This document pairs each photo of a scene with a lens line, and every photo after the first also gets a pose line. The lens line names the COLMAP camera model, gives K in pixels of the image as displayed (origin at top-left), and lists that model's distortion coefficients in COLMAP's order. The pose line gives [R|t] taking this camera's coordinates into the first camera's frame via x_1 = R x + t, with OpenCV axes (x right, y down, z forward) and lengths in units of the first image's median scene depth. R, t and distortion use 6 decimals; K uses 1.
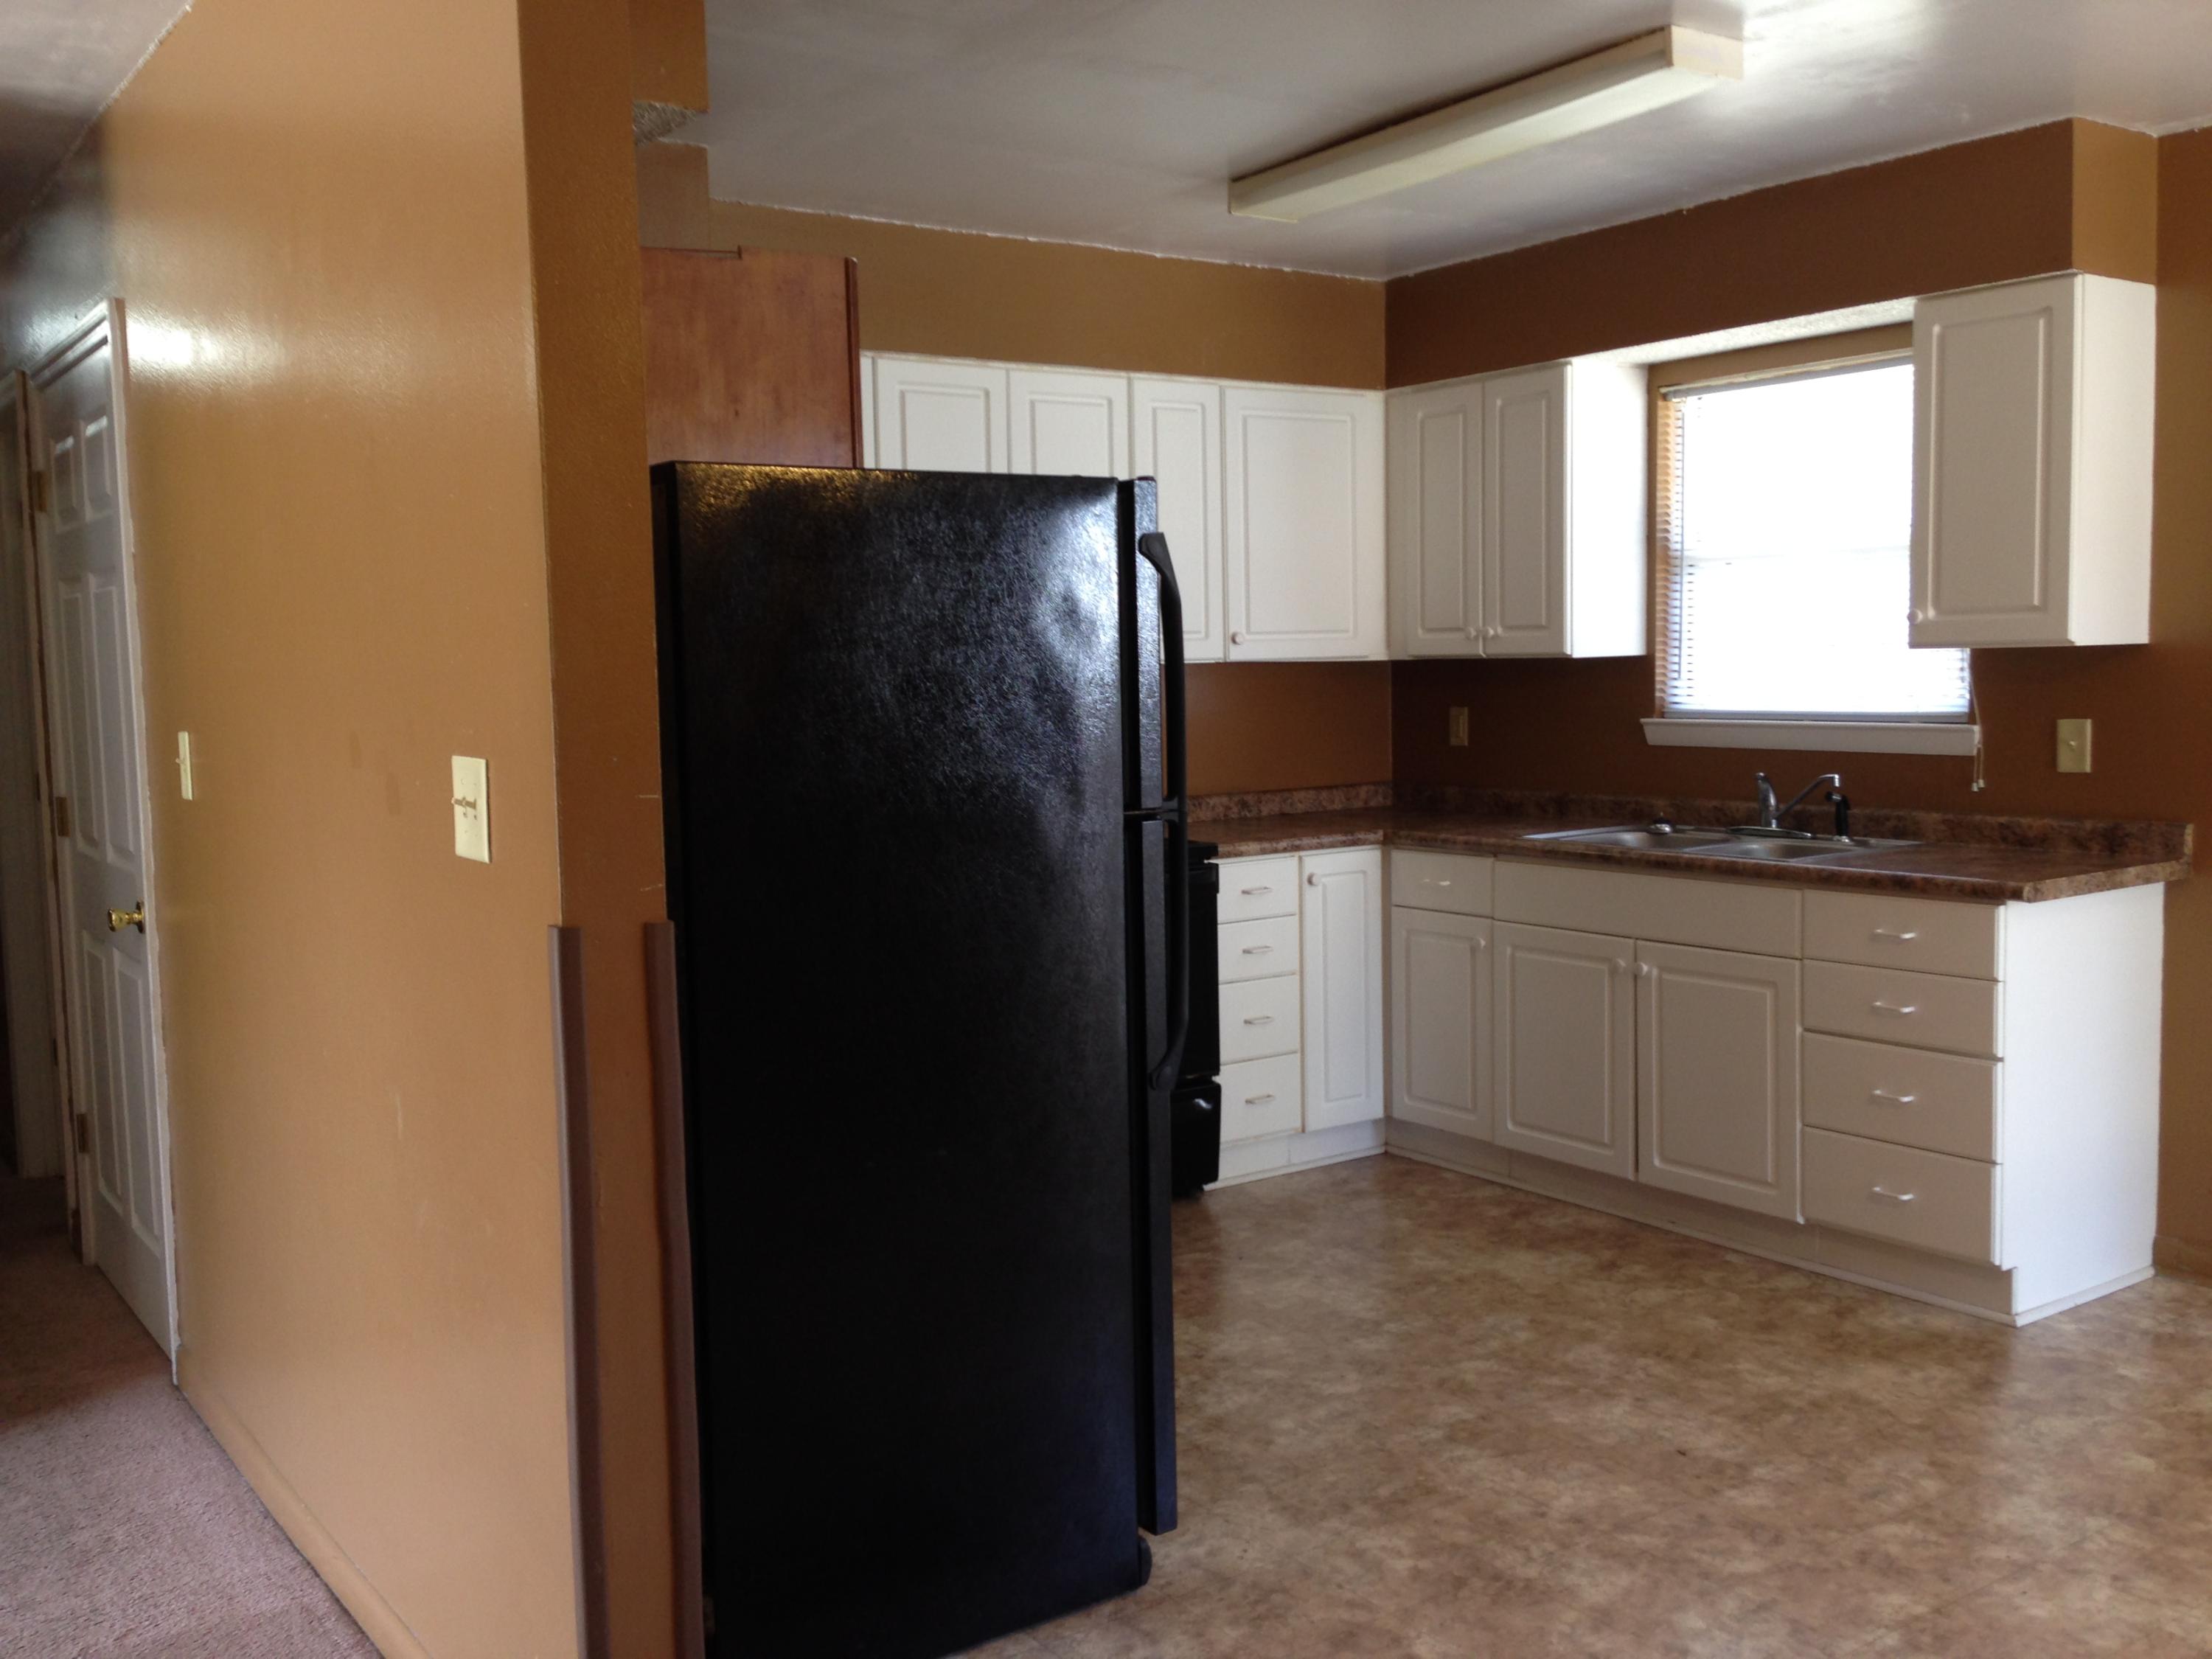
lens RADIAL K [[2016.6, 0, 1106.0], [0, 2016.6, 829.5], [0, 0, 1]] dist [0.095776, -0.159850]
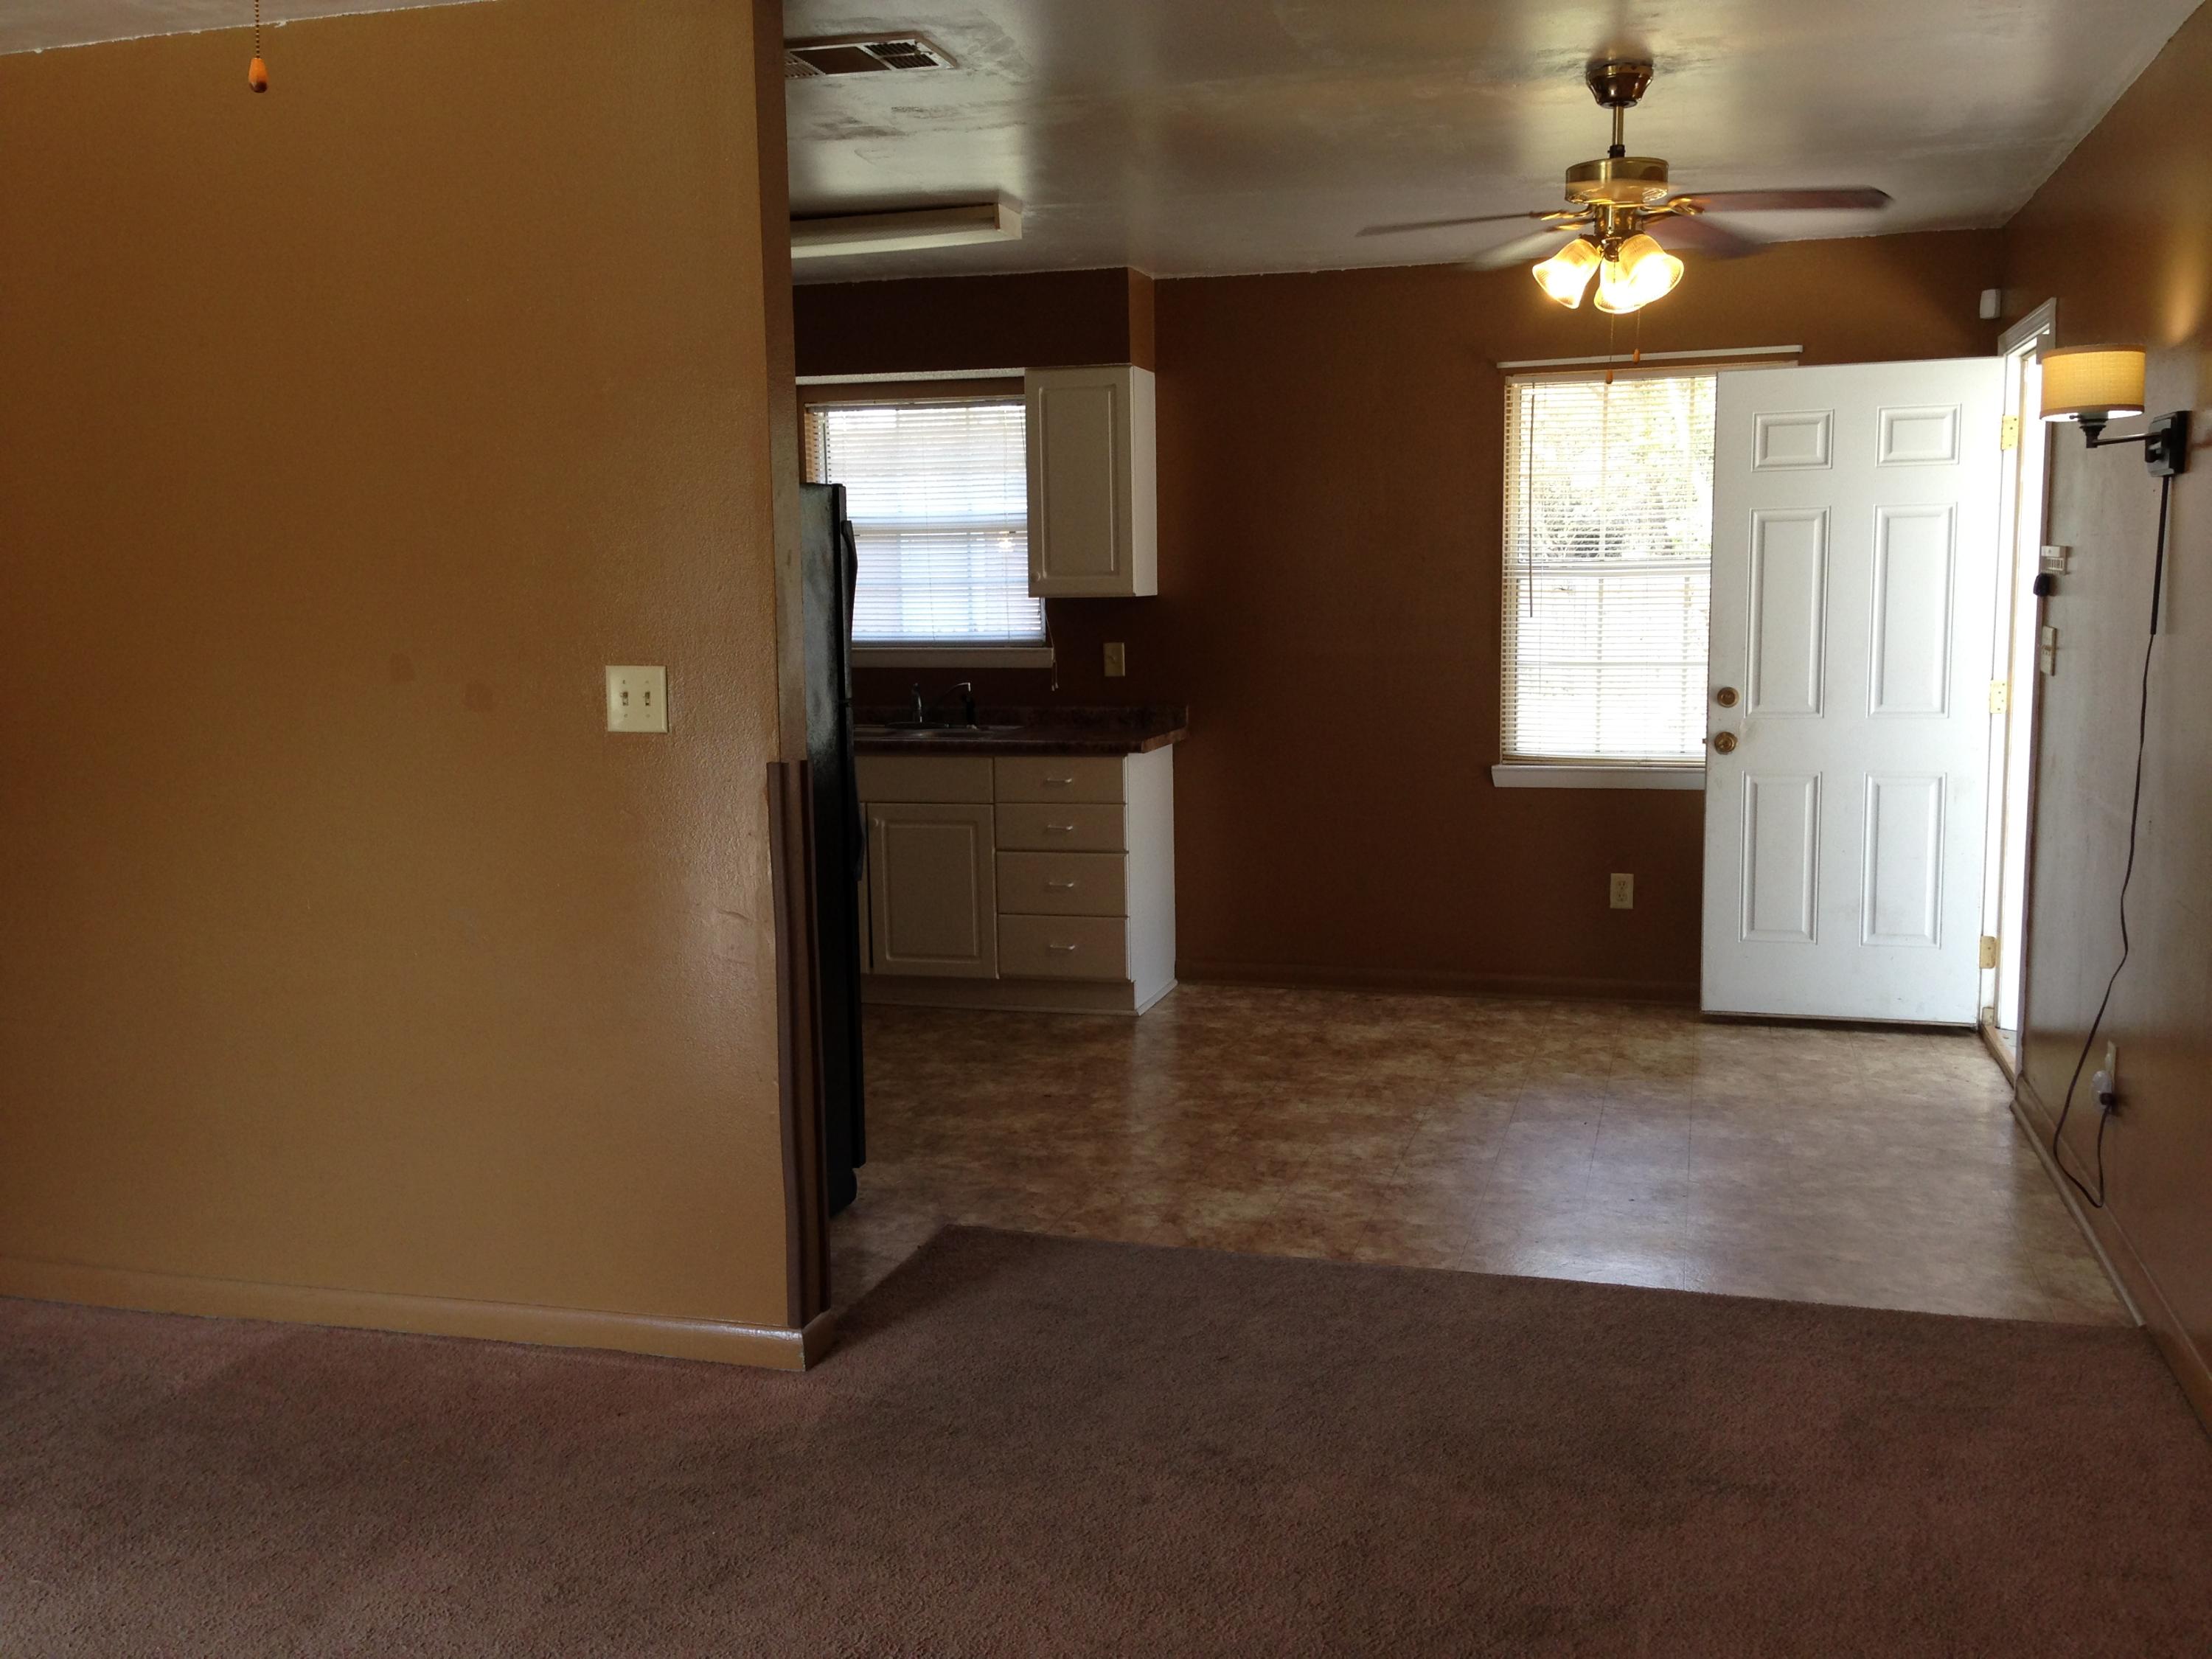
lens RADIAL K [[2016.6, 0, 1106.0], [0, 2016.6, 829.5], [0, 0, 1]] dist [0.095776, -0.159850]
pose [[0.781181, -0.071030, 0.620250, -0.506469], [0.055072, 0.997474, 0.044868, 0.019591], [-0.621870, -0.000891, 0.783120, -0.217079]]
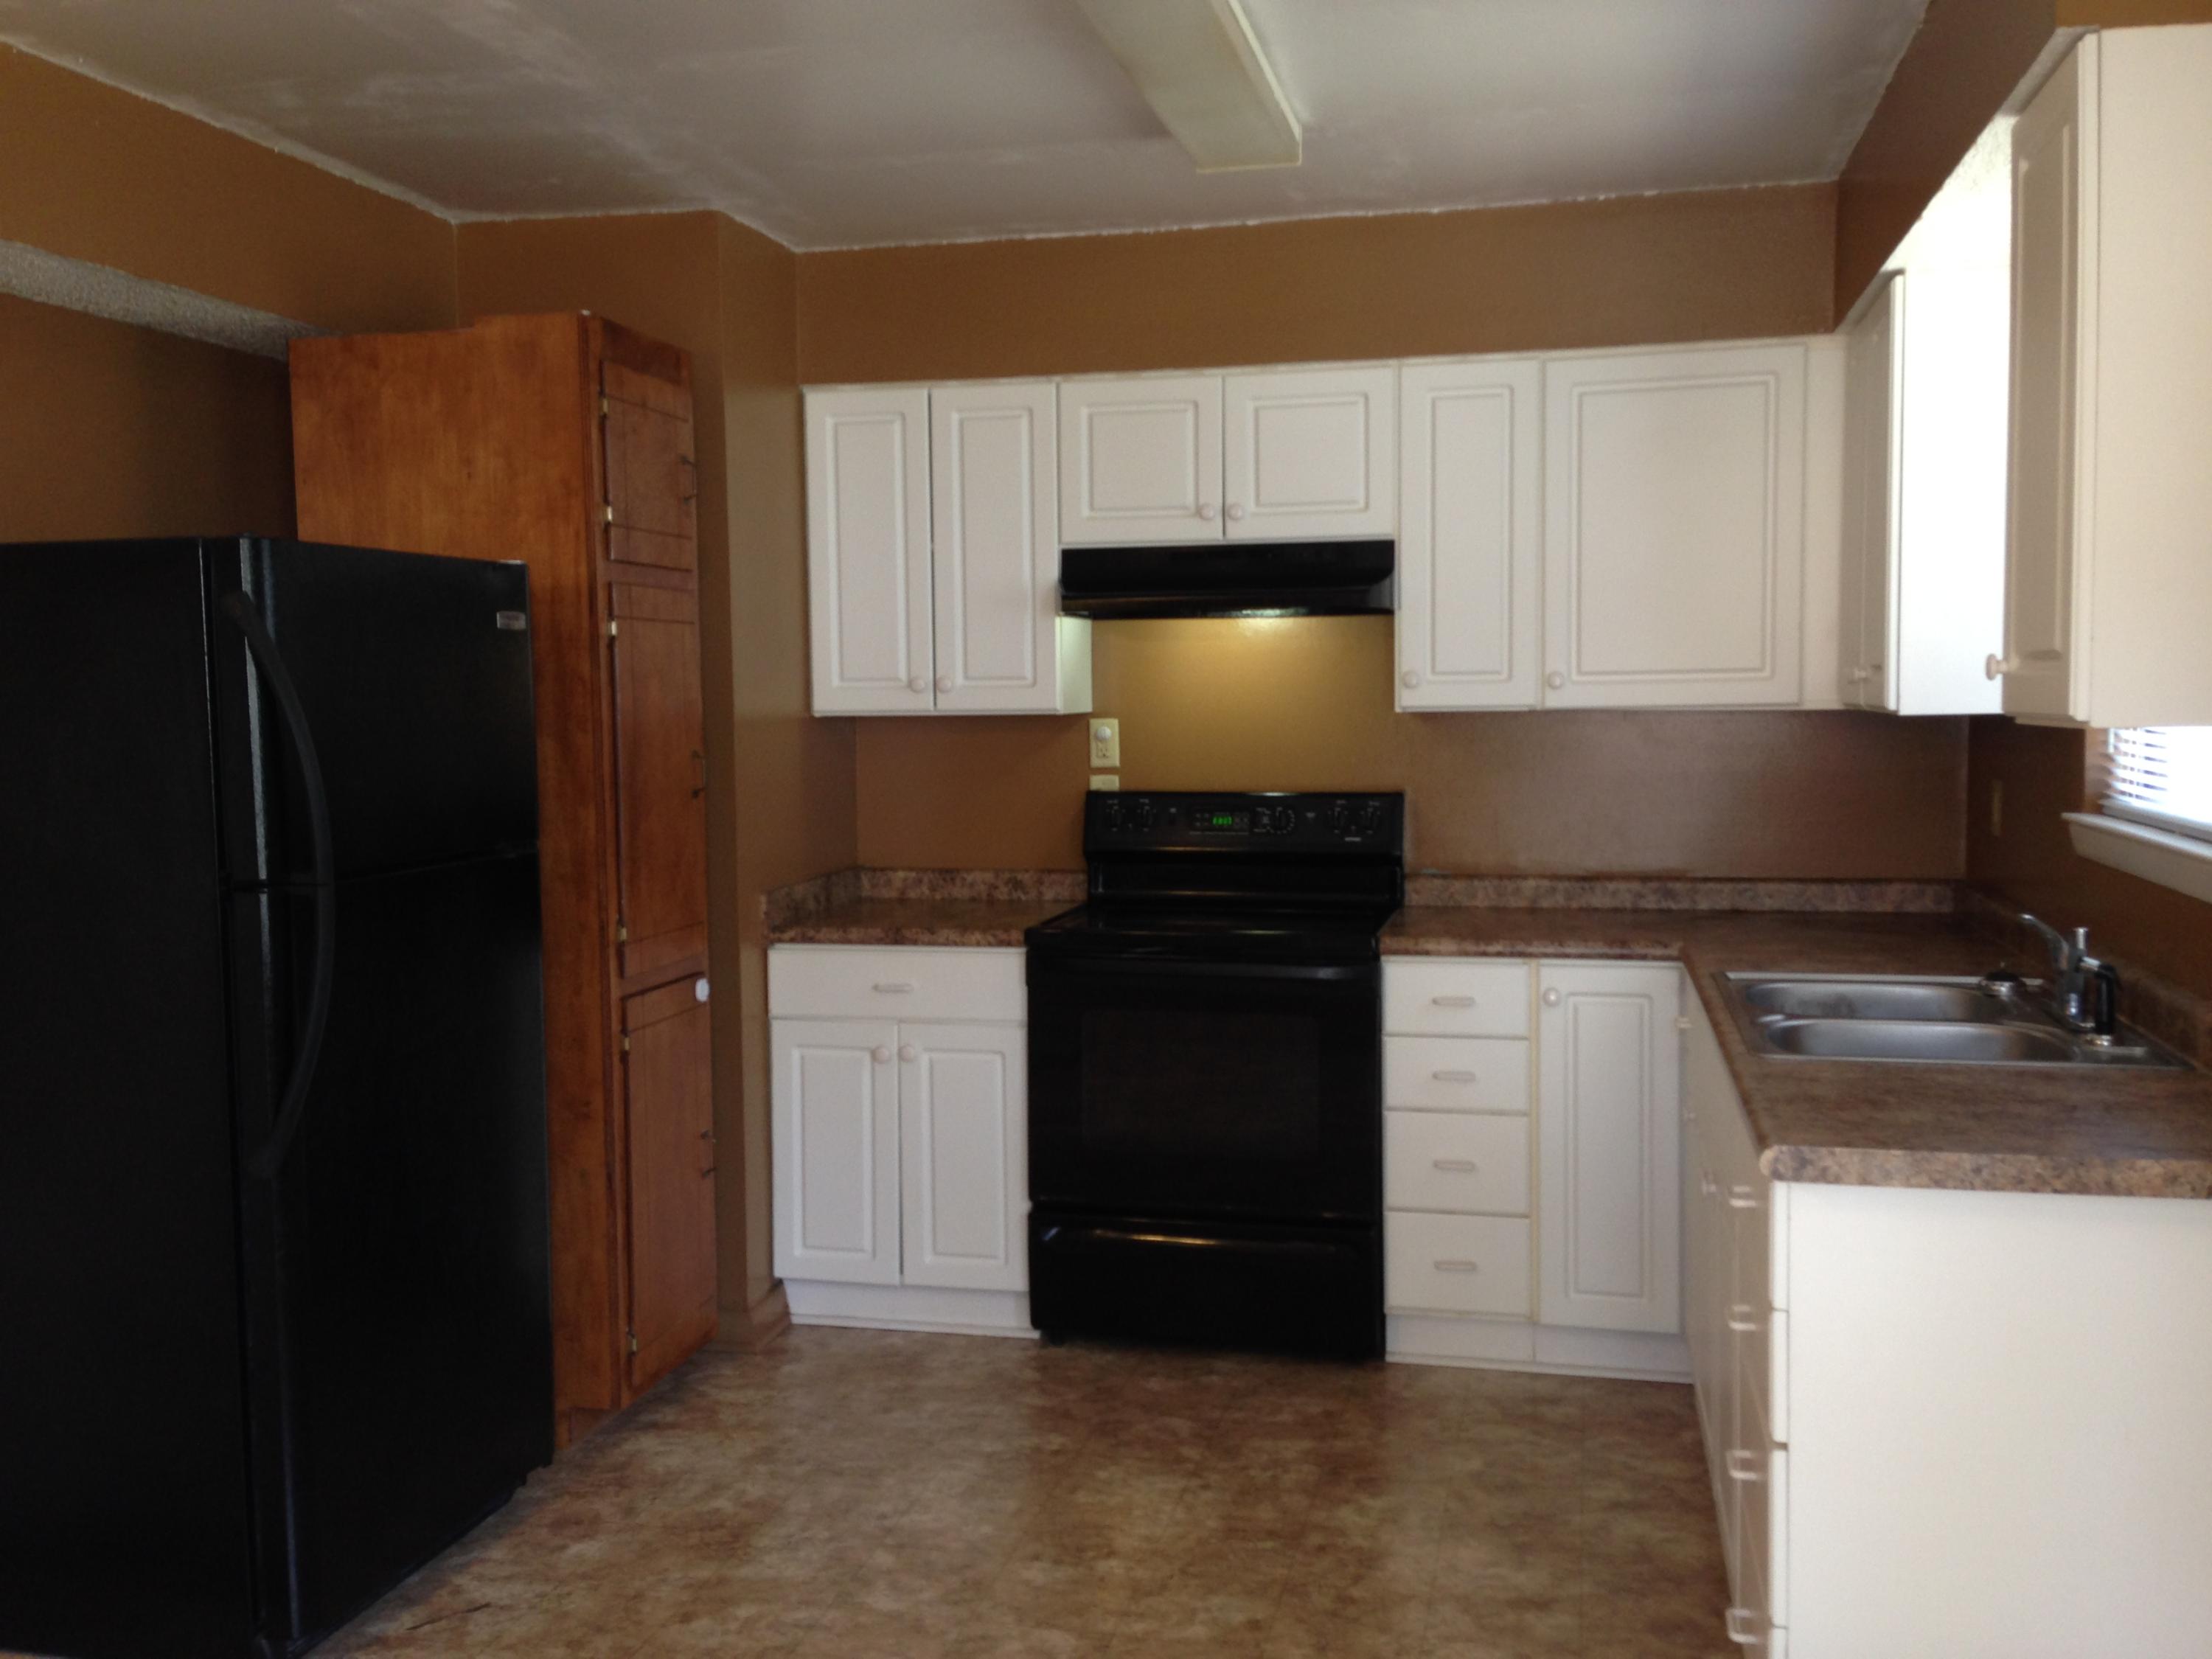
lens RADIAL K [[1986.9, 0, 1106.0], [0, 1986.9, 829.5], [0, 0, 1]] dist [0.024636, 0.009627]
pose [[0.660385, 0.064629, -0.748141, 0.644019], [-0.069572, 0.997270, 0.024738, -0.052796], [0.747698, 0.035713, 0.663078, 0.439371]]
